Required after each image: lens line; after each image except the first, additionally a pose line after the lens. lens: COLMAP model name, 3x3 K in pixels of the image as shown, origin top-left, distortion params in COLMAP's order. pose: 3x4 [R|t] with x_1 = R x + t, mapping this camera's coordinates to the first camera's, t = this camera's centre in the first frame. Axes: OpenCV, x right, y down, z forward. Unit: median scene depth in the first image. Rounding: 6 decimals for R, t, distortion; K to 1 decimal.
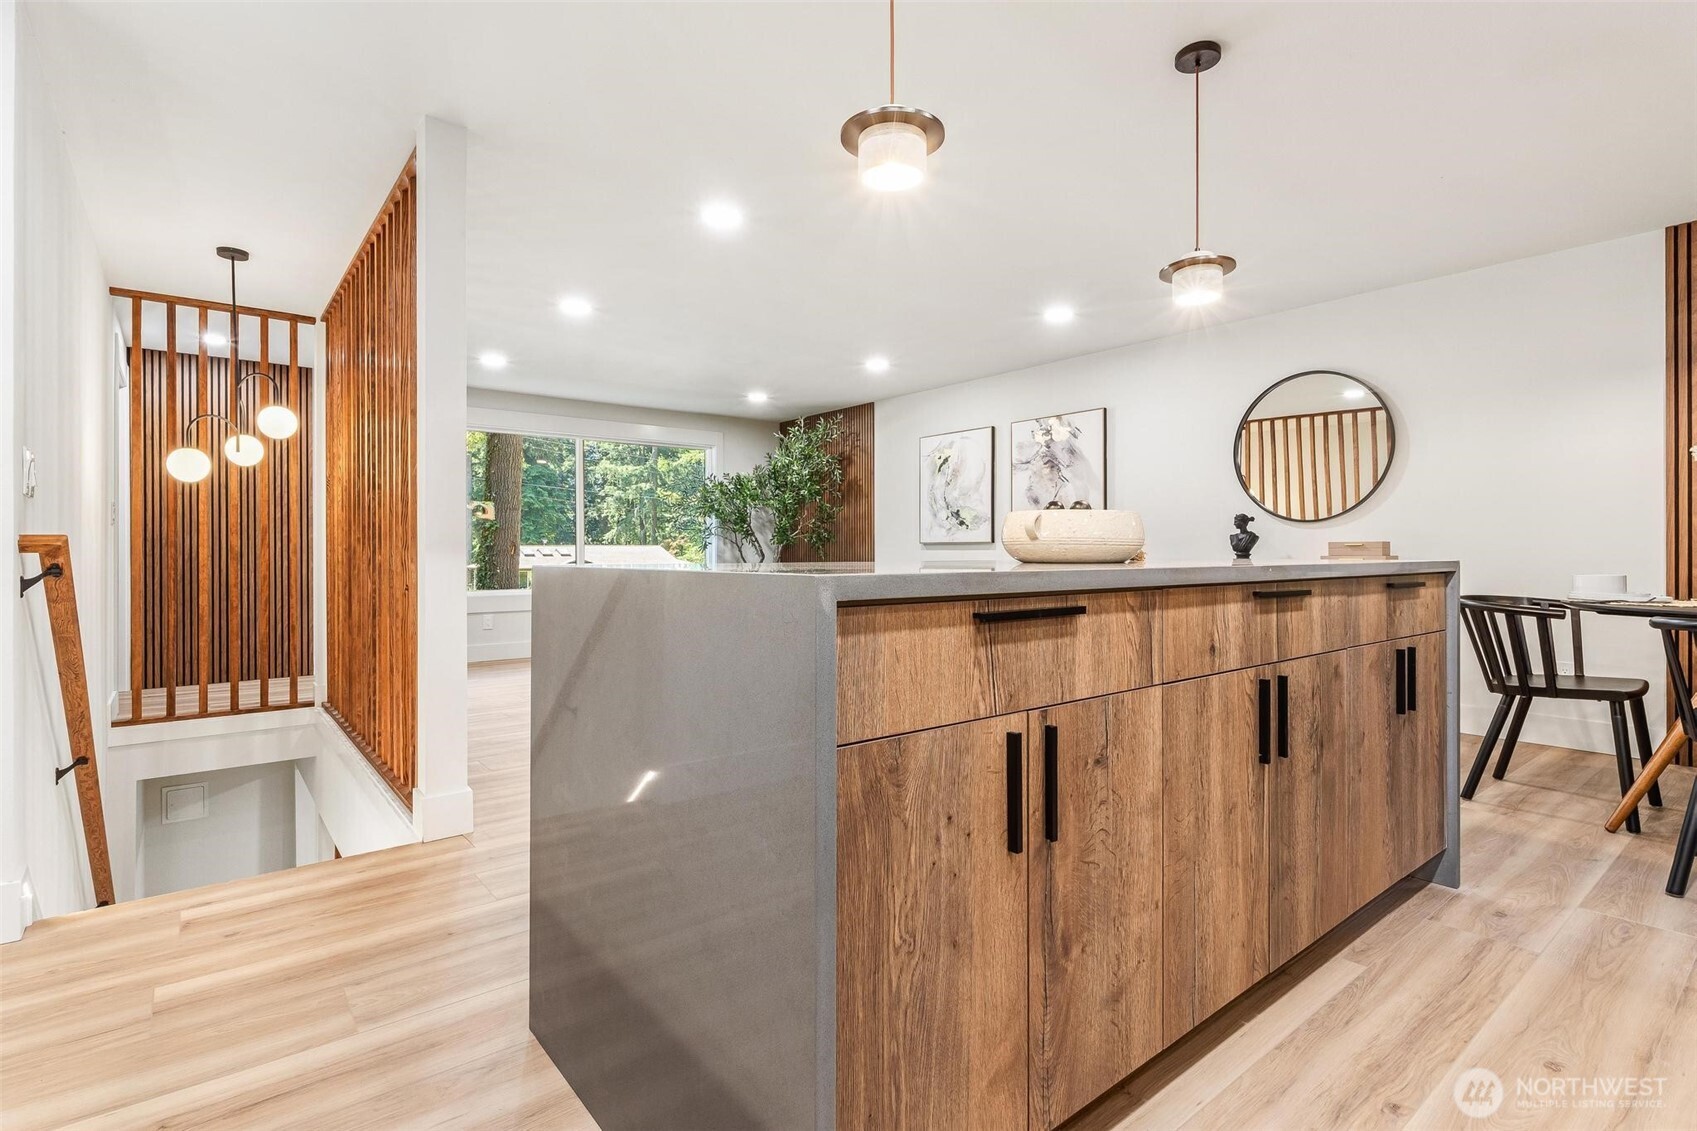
lens RADIAL K [[818.8, 0, 850.3], [0, 818.8, 556.1], [0, 0, 1]] dist [0.002895, -0.001023]
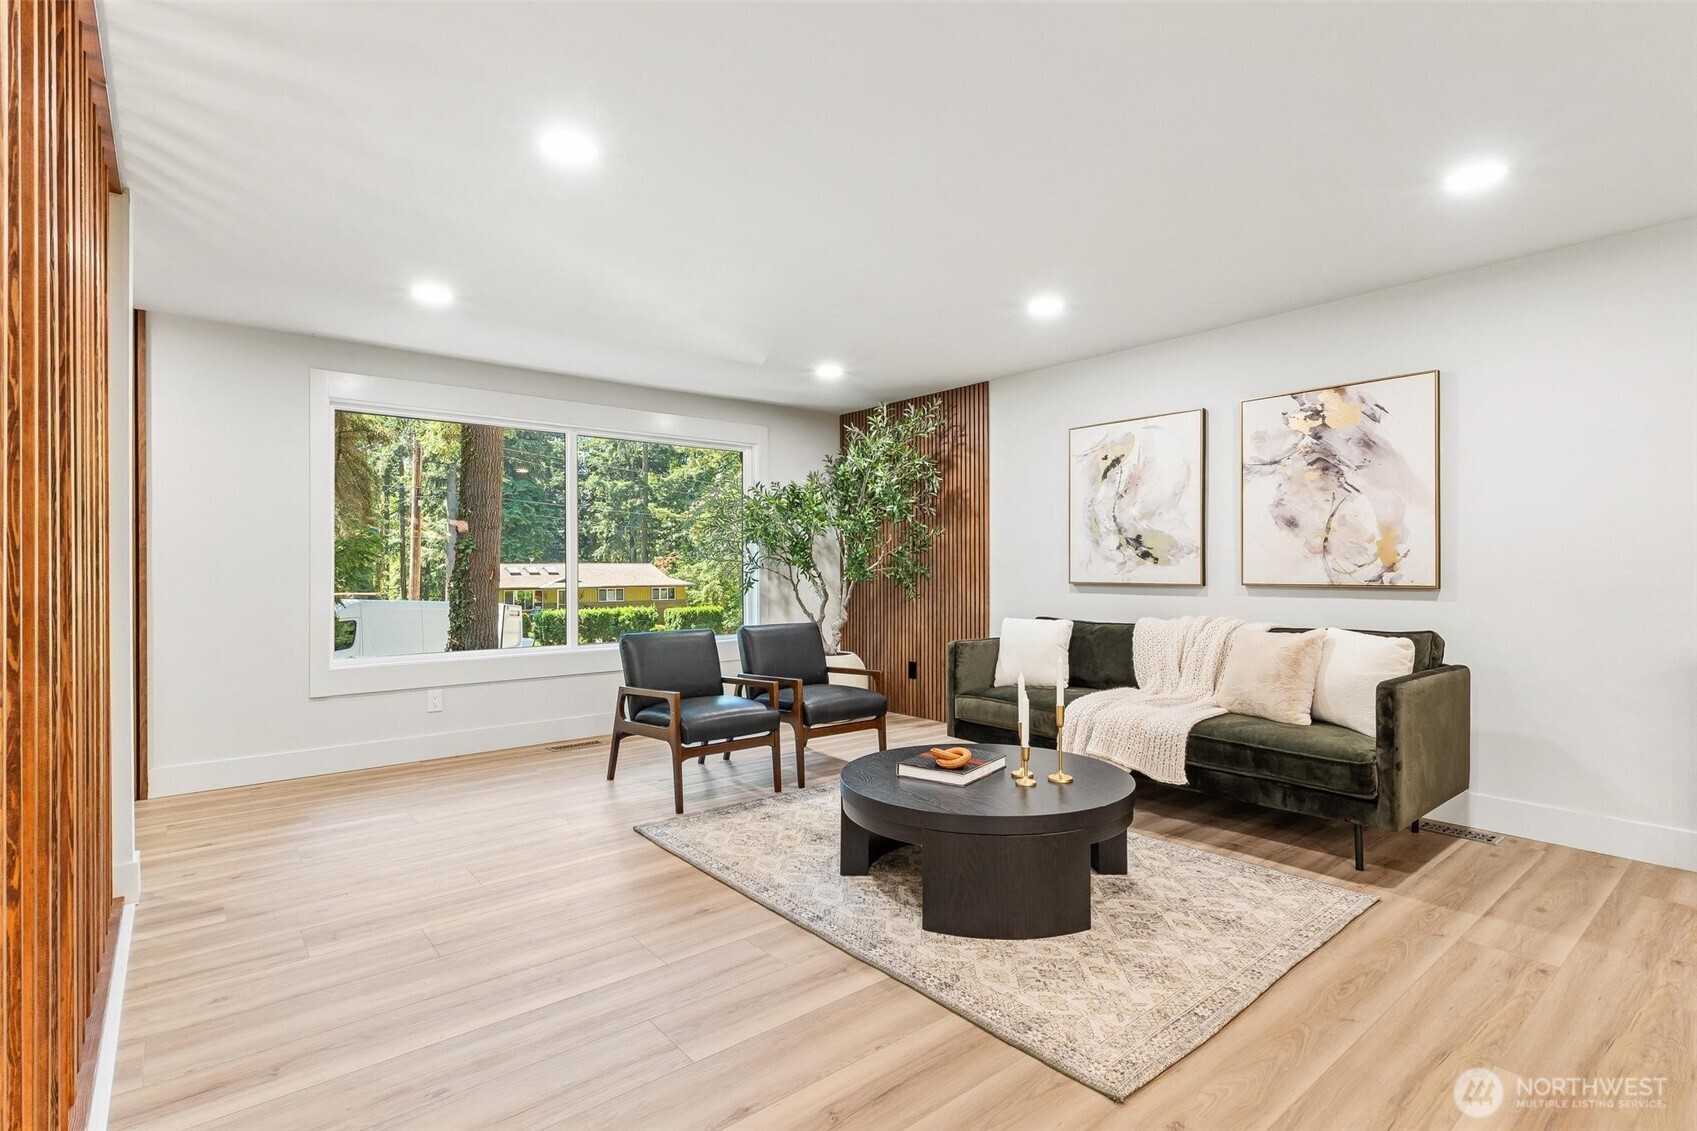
lens RADIAL K [[818.8, 0, 847.7], [0, 818.8, 569.4], [0, 0, 1]] dist [0.002895, -0.001023]
pose [[0.999947, 0.000850, 0.010289, -0.097732], [-0.000814, 0.999993, -0.003592, -0.022169], [-0.010292, 0.003583, 0.999941, 0.285761]]
